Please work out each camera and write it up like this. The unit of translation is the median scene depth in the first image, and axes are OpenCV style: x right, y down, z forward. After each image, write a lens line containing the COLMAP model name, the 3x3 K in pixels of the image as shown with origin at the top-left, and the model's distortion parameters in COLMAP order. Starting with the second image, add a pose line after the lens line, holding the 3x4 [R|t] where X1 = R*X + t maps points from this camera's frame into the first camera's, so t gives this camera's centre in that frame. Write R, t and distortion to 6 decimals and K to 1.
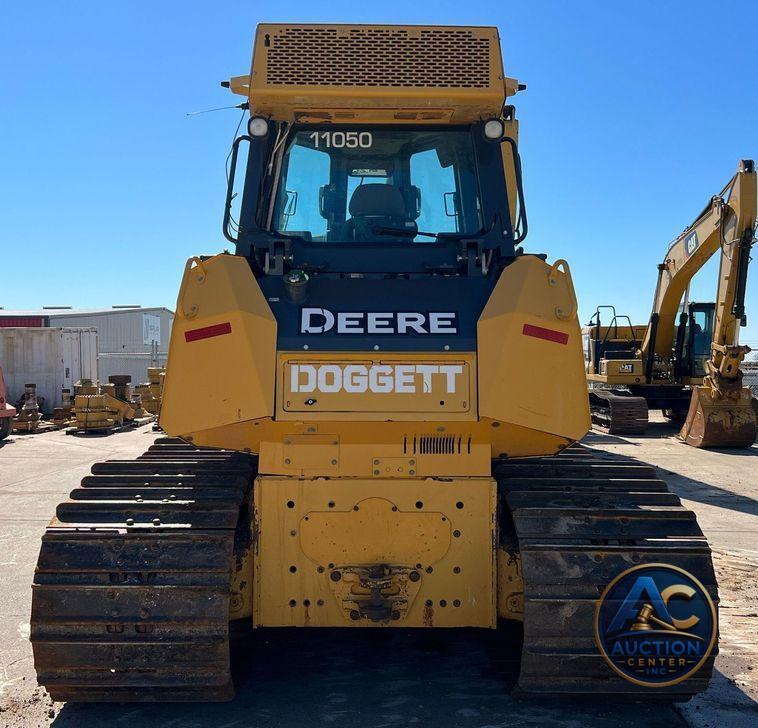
lens RADIAL K [[861.3, 0, 384.1], [0, 861.3, 378.3], [0, 0, 1]] dist [0.098664, 0.000000]
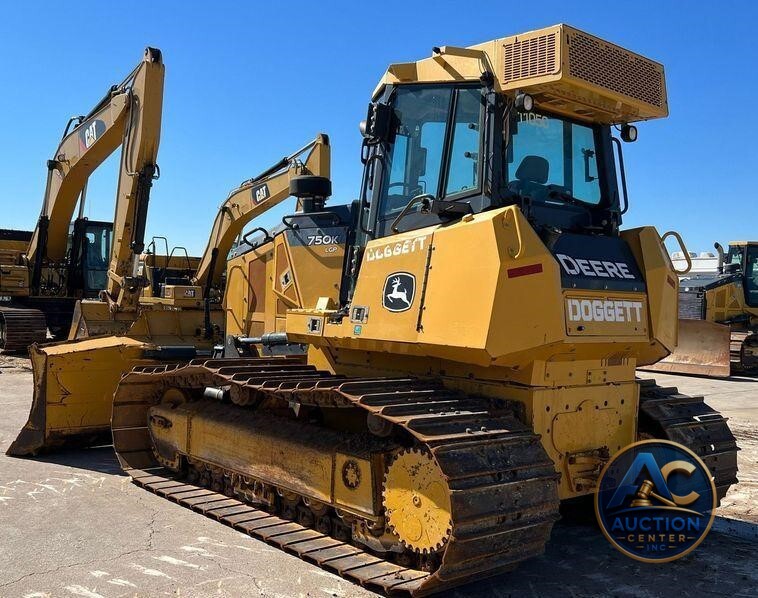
lens RADIAL K [[774.3, 0, 359.2], [0, 774.3, 328.5], [0, 0, 1]] dist [0.081609, 0.000000]
pose [[0.776599, -0.000085, 0.629995, -1.067611], [-0.023014, 0.999329, 0.028505, 0.002043], [-0.629574, -0.036636, 0.776076, 0.298104]]
